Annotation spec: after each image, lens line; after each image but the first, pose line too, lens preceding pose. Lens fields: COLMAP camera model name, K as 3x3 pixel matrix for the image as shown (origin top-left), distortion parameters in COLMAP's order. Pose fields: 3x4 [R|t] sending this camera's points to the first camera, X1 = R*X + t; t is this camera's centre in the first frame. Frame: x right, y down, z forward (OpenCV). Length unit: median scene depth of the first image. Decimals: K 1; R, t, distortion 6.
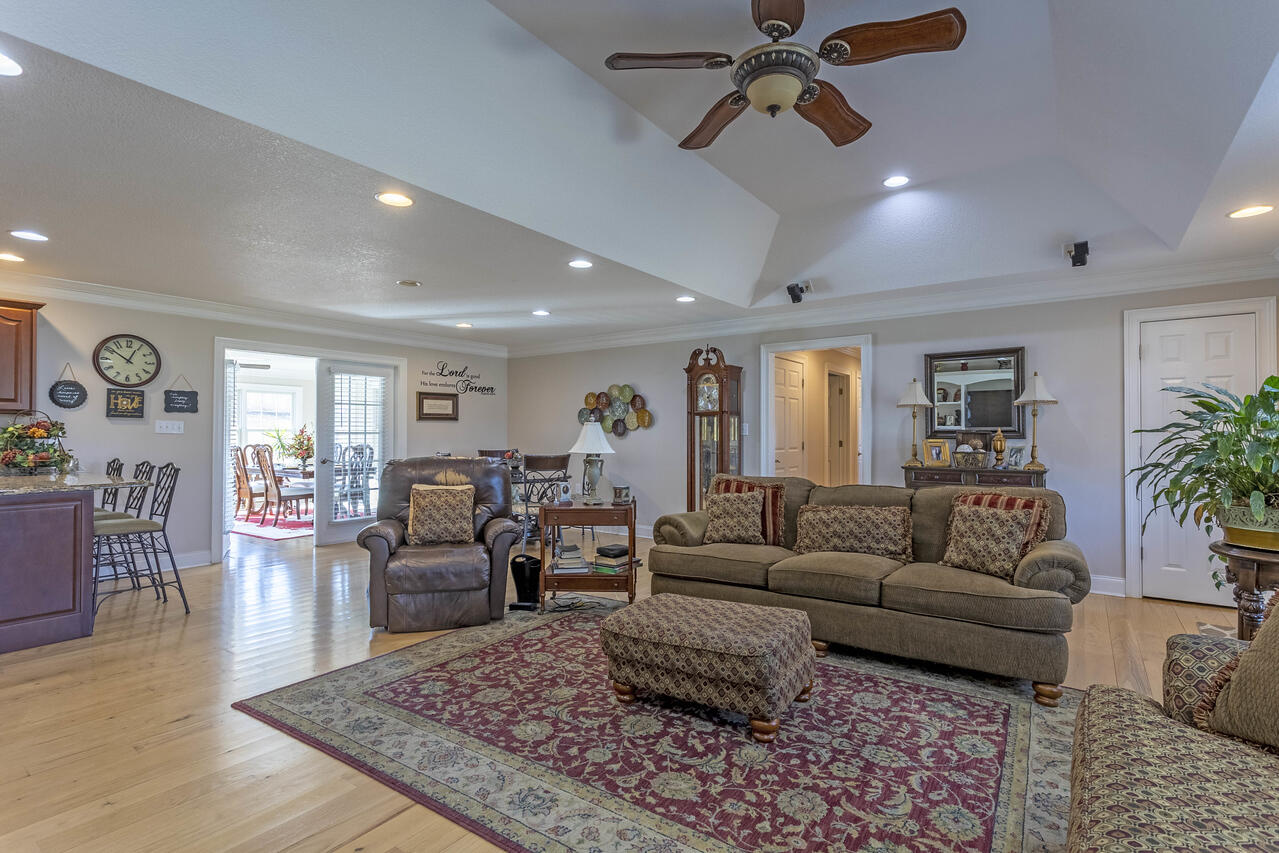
lens RADIAL K [[607.2, 0, 643.3], [0, 607.2, 427.8], [0, 0, 1]] dist [0.002480, 0.002811]
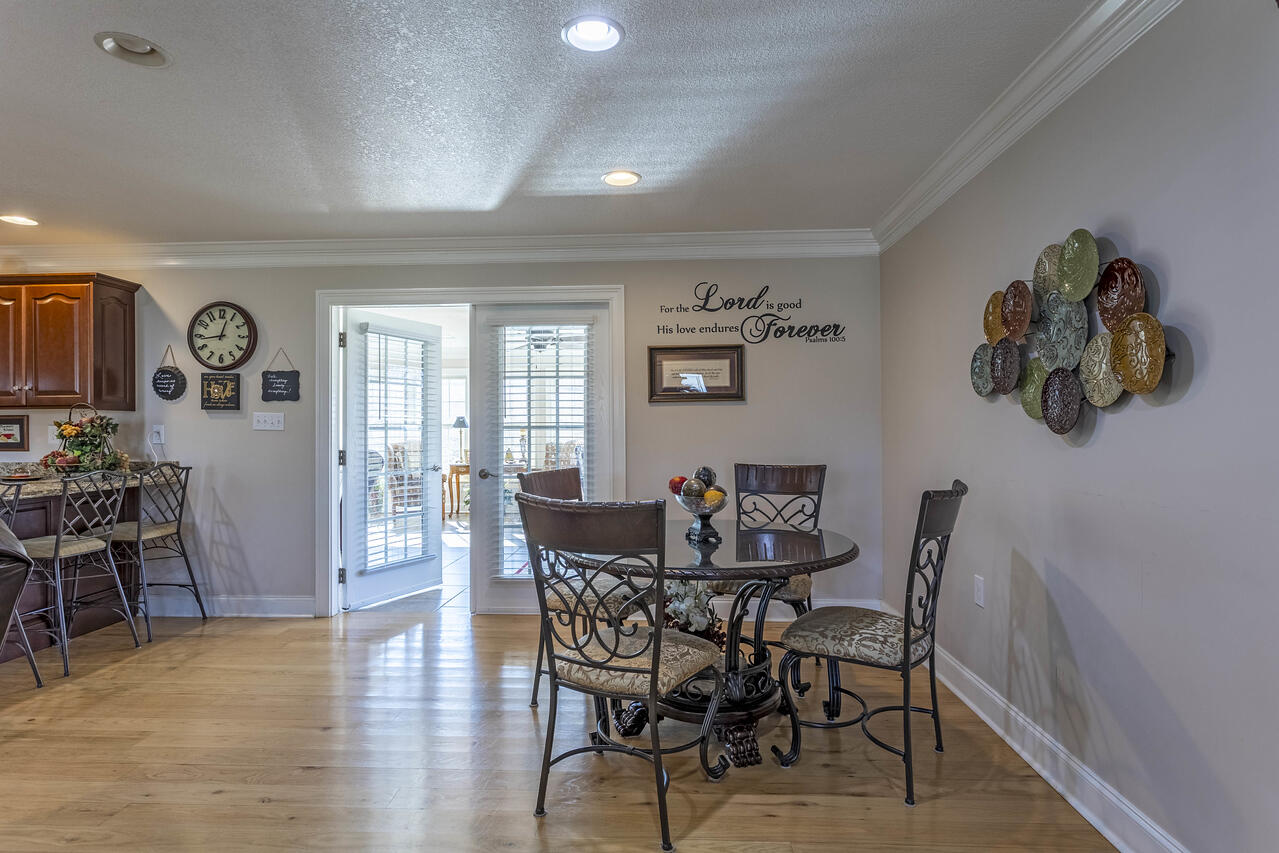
lens RADIAL K [[665.1, 0, 637.6], [0, 665.1, 425.0], [0, 0, 1]] dist [-0.000551, 0.000529]
pose [[0.541259, -0.007061, -0.840826, 0.138188], [0.015438, 0.999880, 0.001541, 0.008921], [0.840714, -0.013815, 0.541303, 0.931281]]
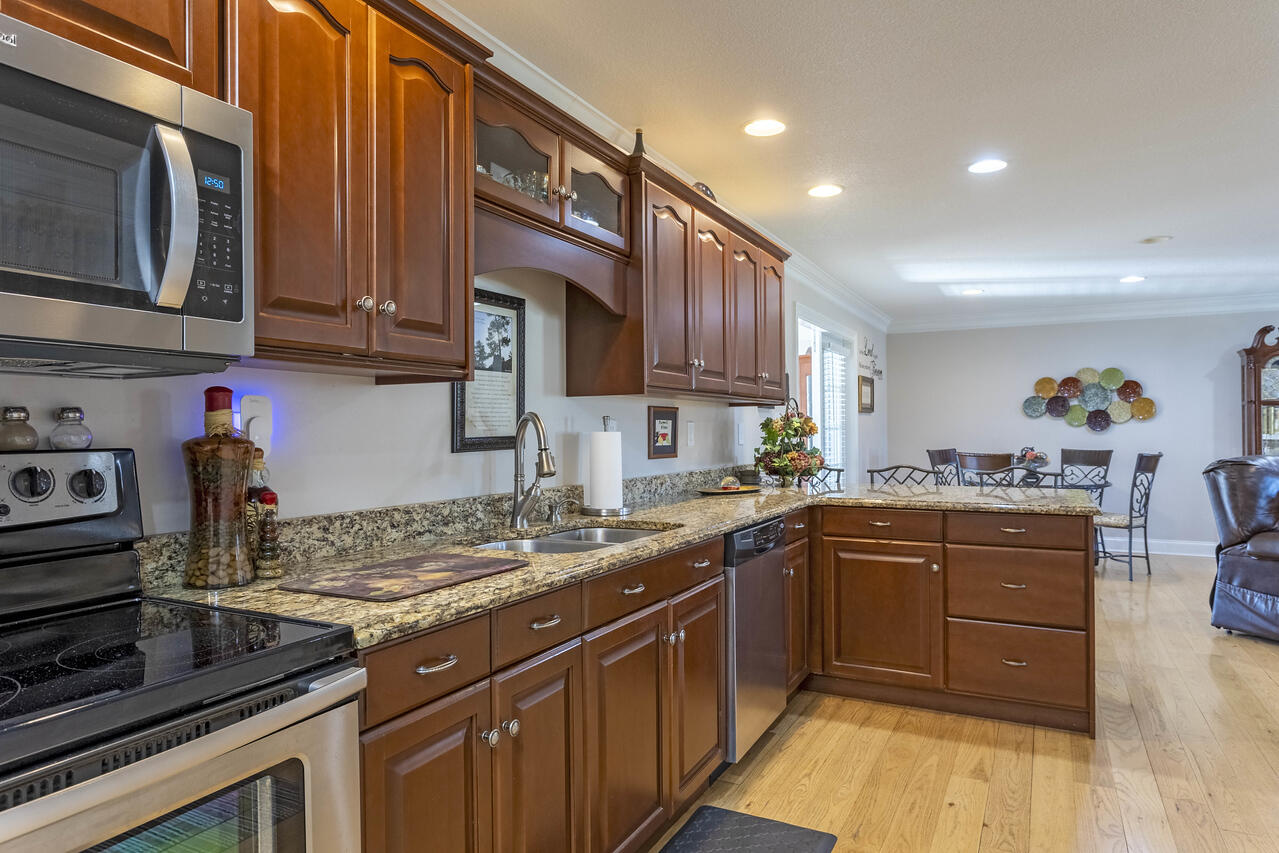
lens RADIAL K [[783.2, 0, 641.0], [0, 783.2, 424.7], [0, 0, 1]] dist [-0.000027, 0.000568]
pose [[0.989472, -0.004572, 0.144654, -1.075784], [0.004351, 0.999989, 0.001845, 0.000452], [-0.144661, -0.001196, 0.989481, 0.067132]]
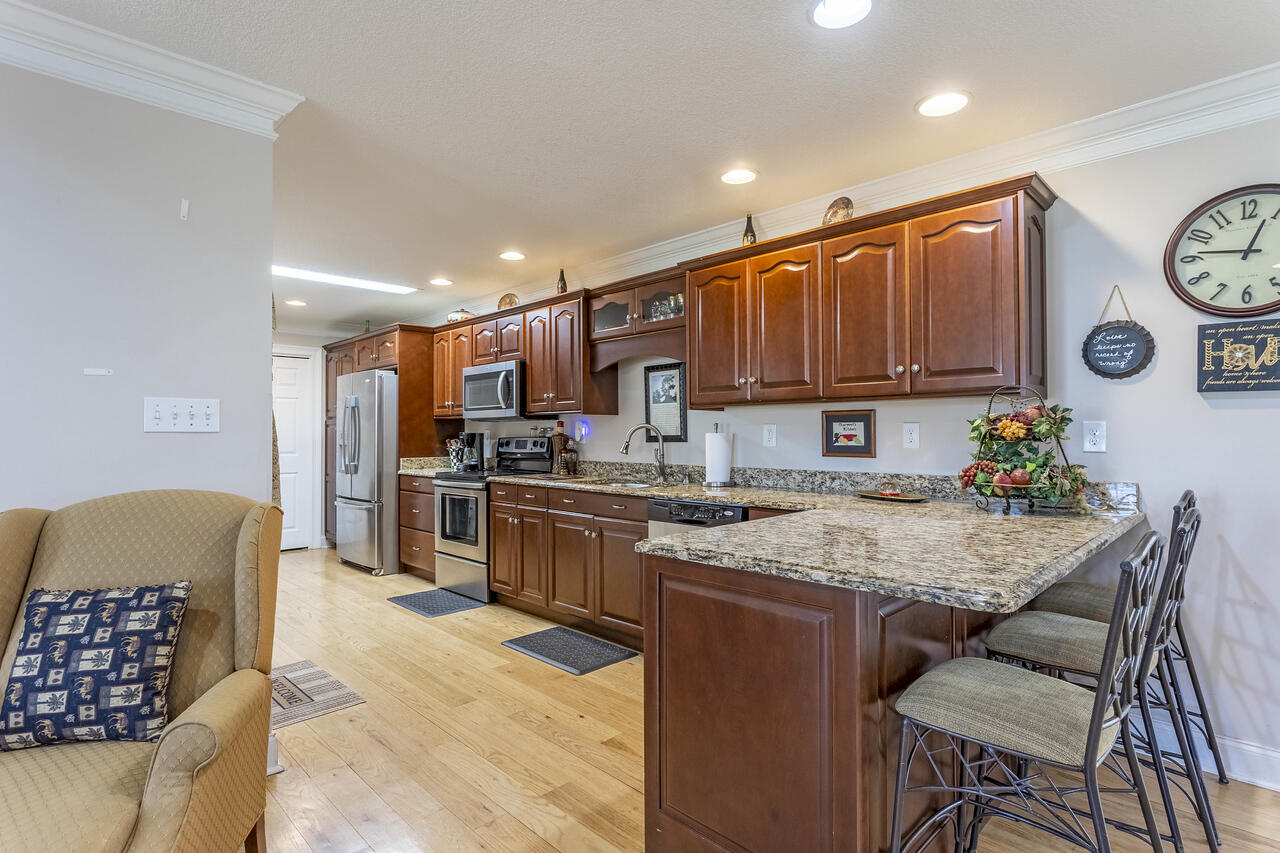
lens RADIAL K [[635.4, 0, 642.3], [0, 635.4, 426.3], [0, 0, 1]] dist [-0.001336, 0.000189]
pose [[-0.160382, -0.010570, -0.986998, -0.341984], [0.014234, 0.999814, -0.013021, 0.006491], [0.986952, -0.016137, -0.160201, 0.629288]]
